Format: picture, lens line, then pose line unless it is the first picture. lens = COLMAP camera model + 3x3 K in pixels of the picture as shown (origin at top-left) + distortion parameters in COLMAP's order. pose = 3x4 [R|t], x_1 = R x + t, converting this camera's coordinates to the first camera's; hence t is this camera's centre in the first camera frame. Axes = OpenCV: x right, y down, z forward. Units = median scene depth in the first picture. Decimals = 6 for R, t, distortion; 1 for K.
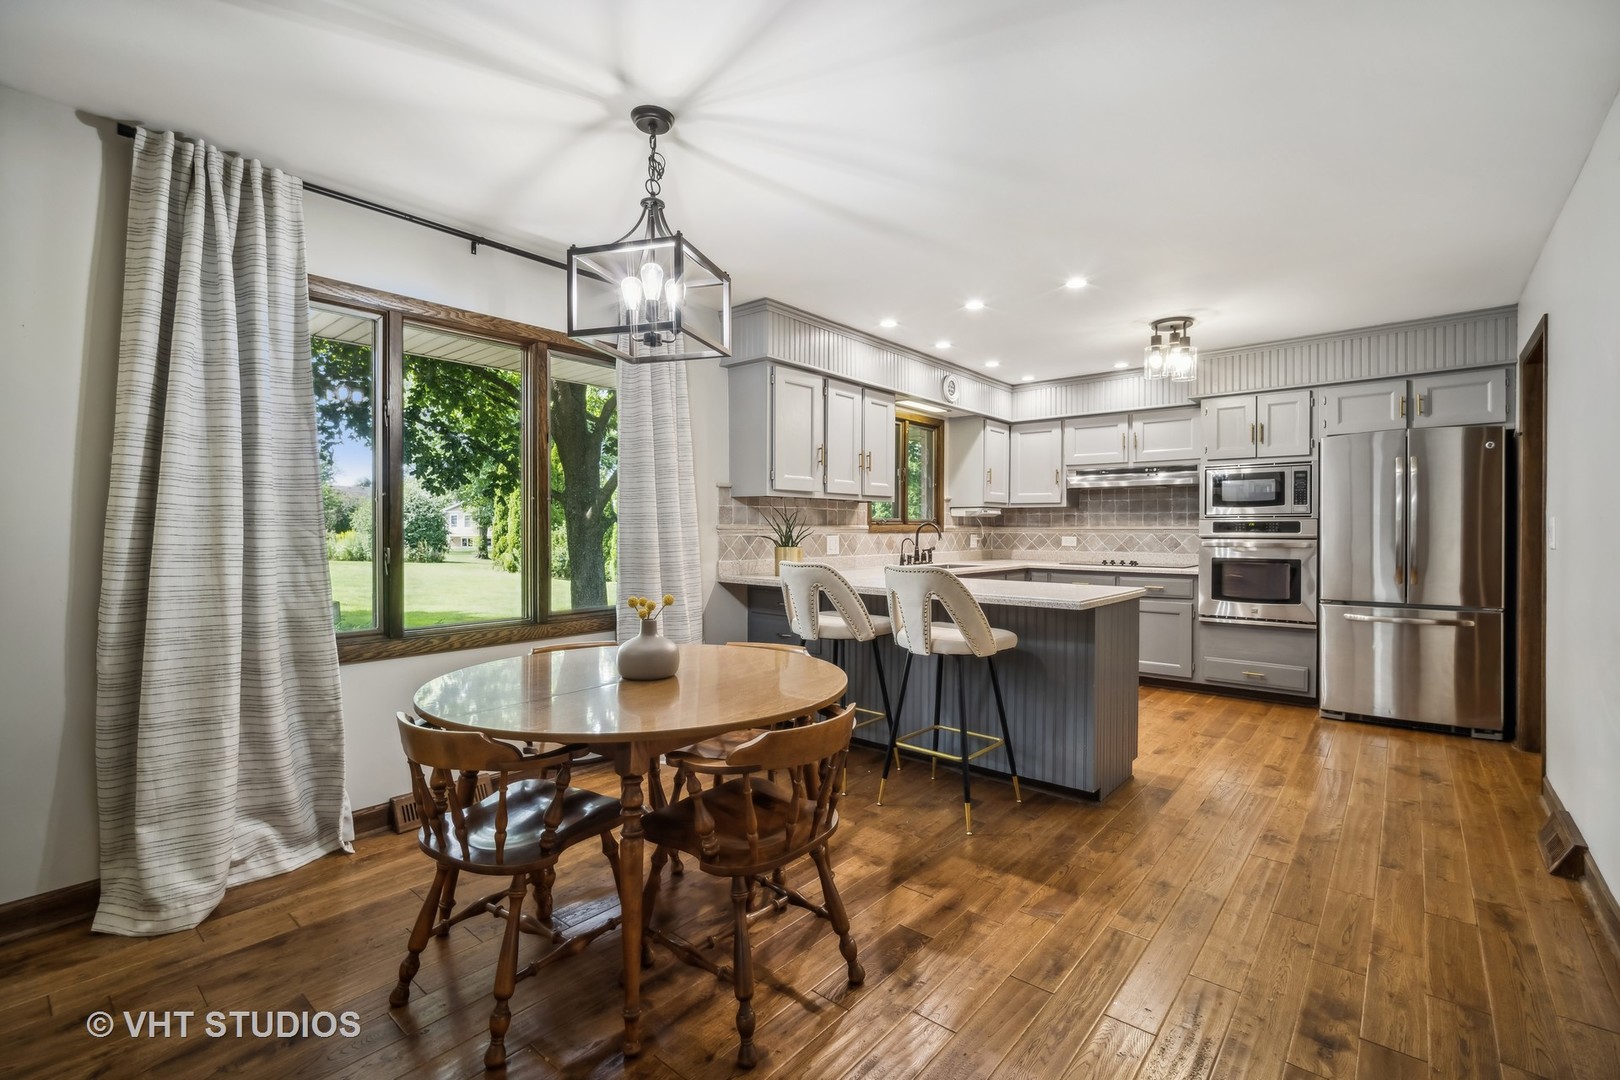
lens RADIAL K [[713.7, 0, 811.3], [0, 713.7, 534.6], [0, 0, 1]] dist [-0.017007, 0.003262]
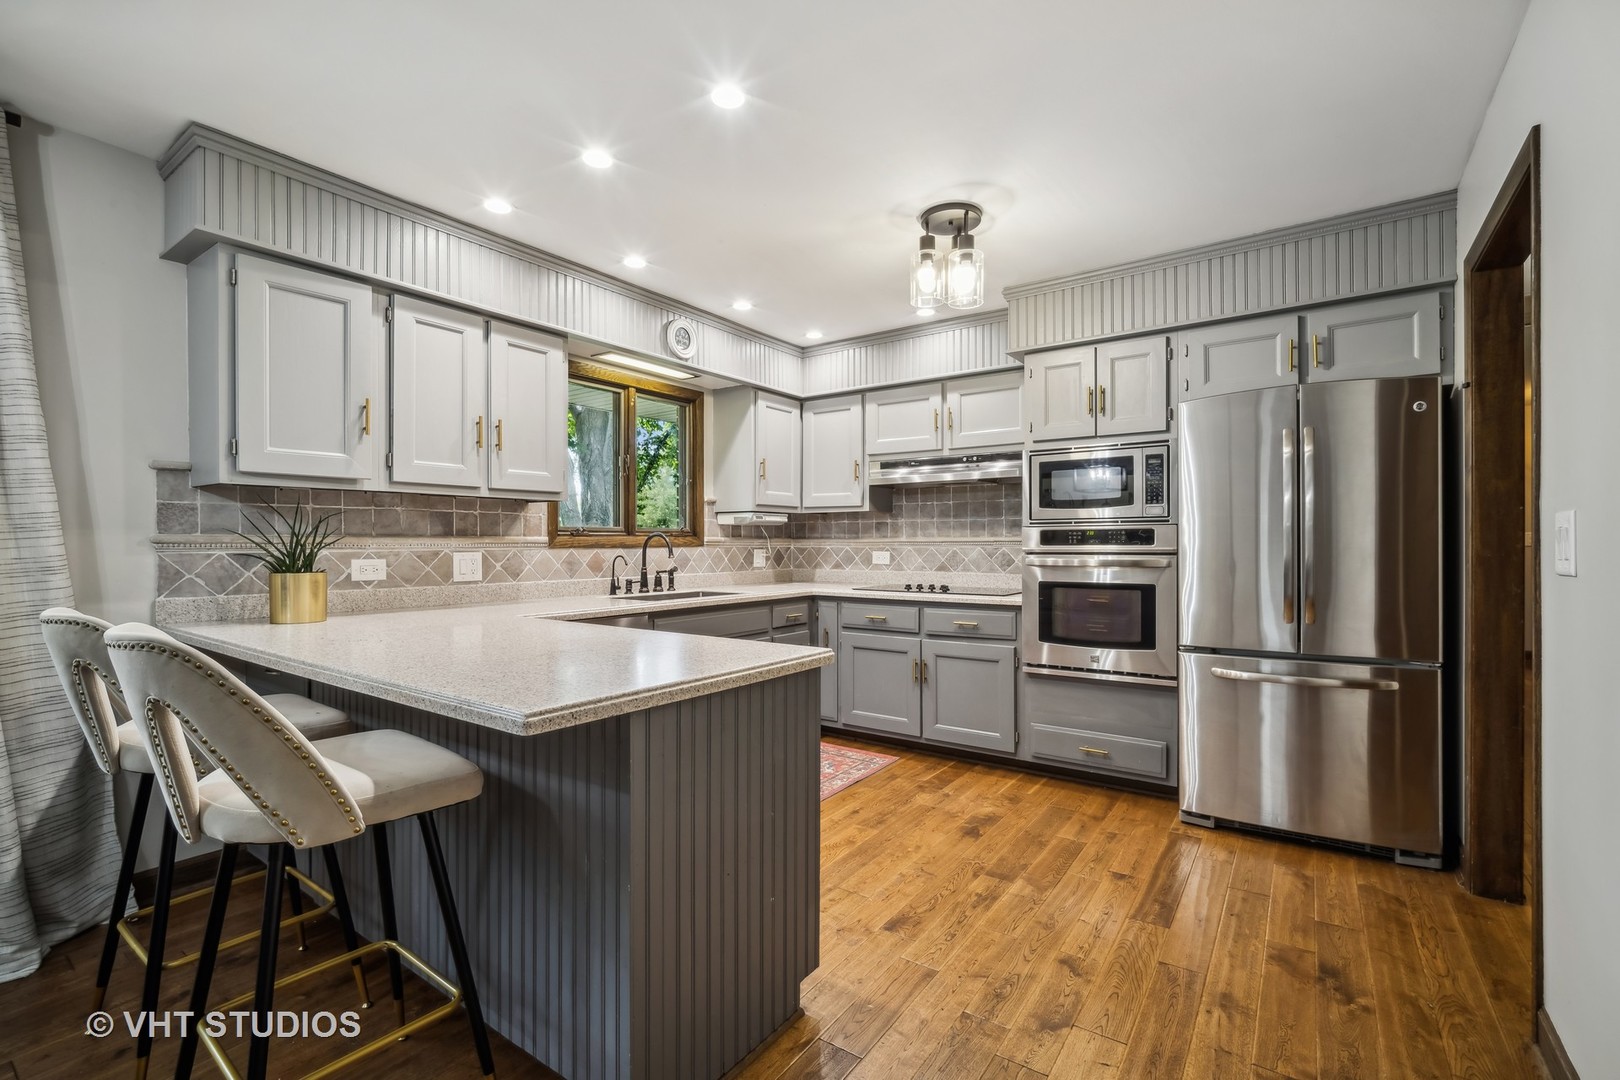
lens RADIAL K [[713.7, 0, 813.0], [0, 713.7, 546.6], [0, 0, 1]] dist [-0.017007, 0.003262]
pose [[0.996108, -0.003719, 0.088066, 0.308936], [0.004036, 0.999986, -0.003417, -0.000305], [-0.088052, 0.003759, 0.996109, 0.354311]]
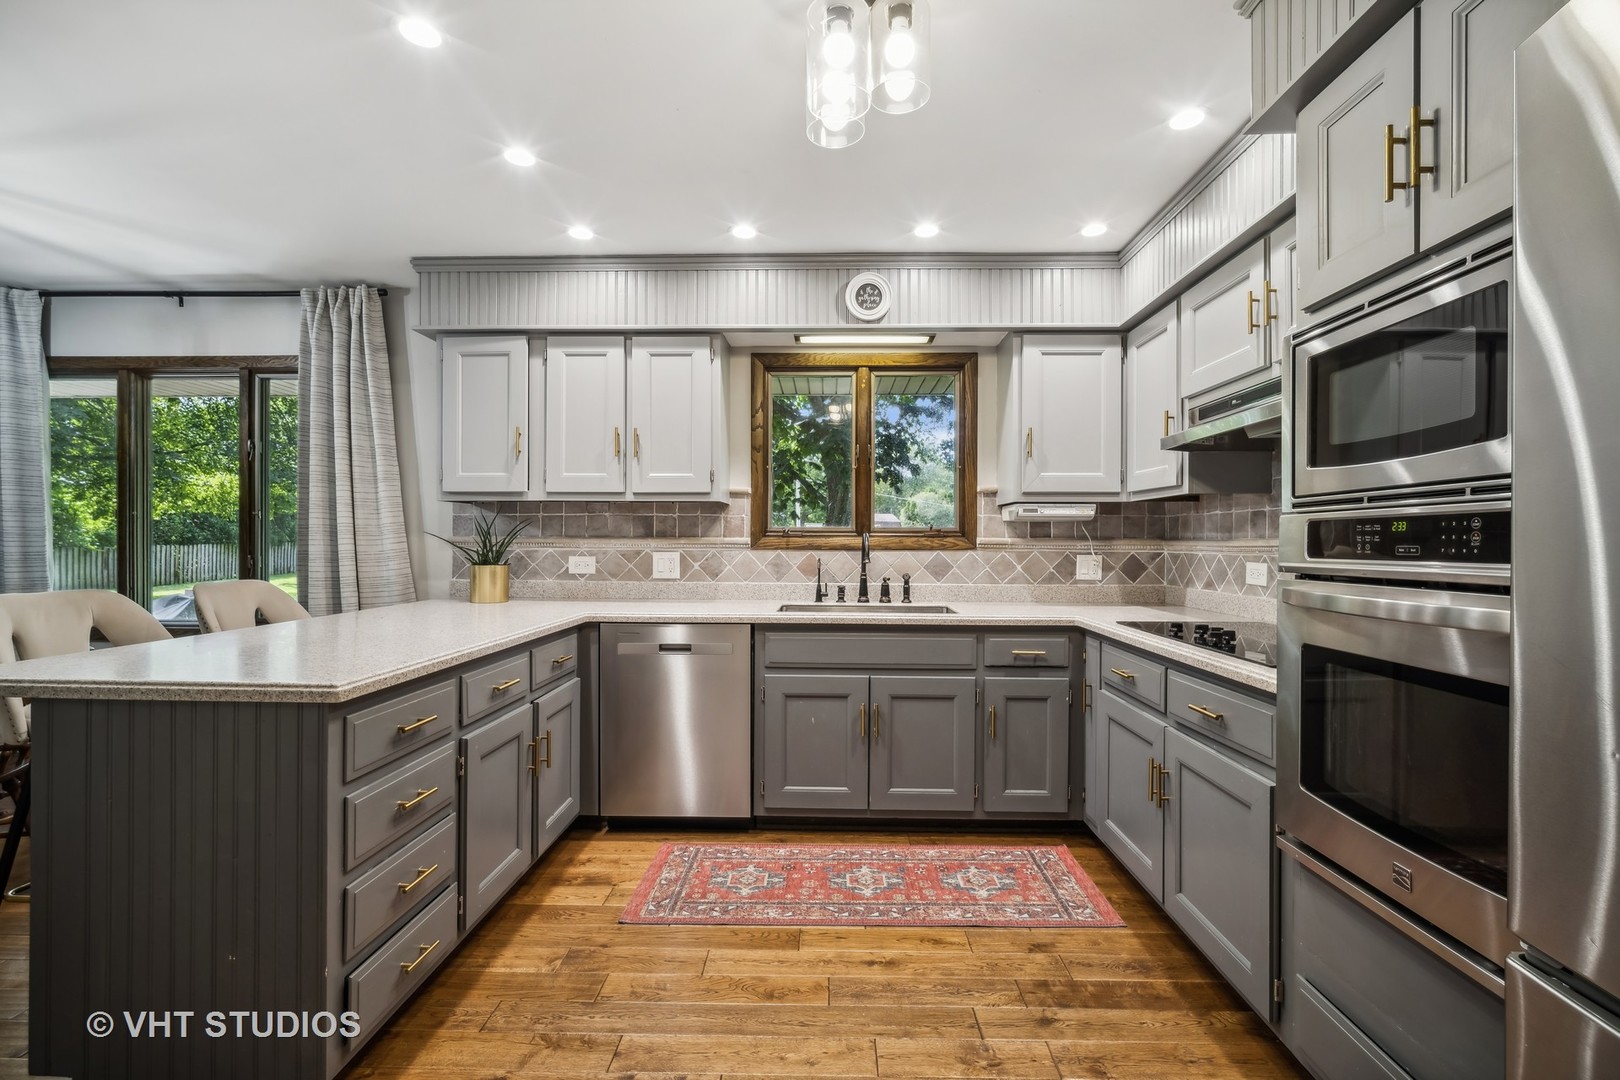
lens RADIAL K [[713.7, 0, 819.3], [0, 713.7, 543.2], [0, 0, 1]] dist [-0.017007, 0.003262]
pose [[0.628443, 0.002370, -0.777852, 0.728809], [-0.010290, 0.999933, -0.005267, -0.005652], [0.777787, 0.011315, 0.628426, 0.726109]]
